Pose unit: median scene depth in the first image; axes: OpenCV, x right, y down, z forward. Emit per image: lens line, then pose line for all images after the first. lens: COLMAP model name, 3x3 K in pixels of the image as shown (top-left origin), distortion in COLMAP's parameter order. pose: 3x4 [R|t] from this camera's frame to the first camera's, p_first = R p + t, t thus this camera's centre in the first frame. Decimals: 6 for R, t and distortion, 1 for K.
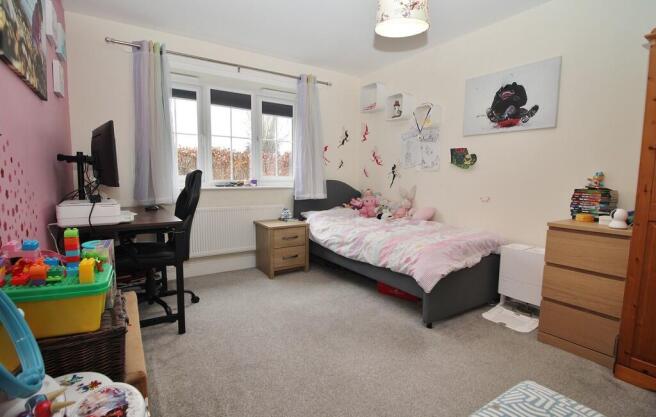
lens RADIAL K [[319.8, 0, 328.0], [0, 319.8, 208.5], [0, 0, 1]] dist [-0.000297, -0.000048]
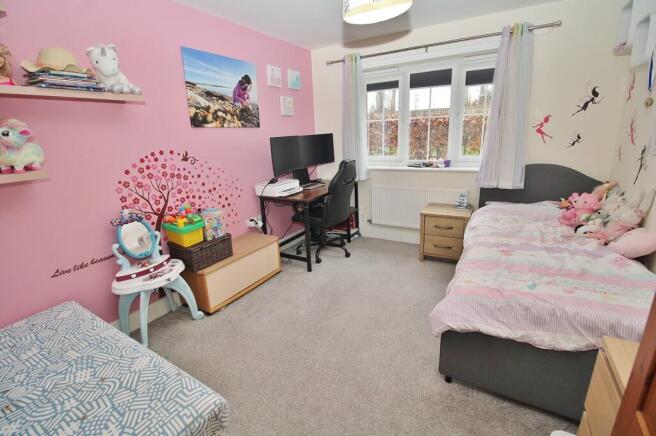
lens RADIAL K [[309.8, 0, 328.0], [0, 309.8, 218.0], [0, 0, 1]] dist [-0.013910, -0.000763]
pose [[0.421628, 0.216200, -0.880618, 0.509572], [-0.039130, 0.974593, 0.220537, -0.118113], [0.905924, -0.058526, 0.419376, 0.279406]]
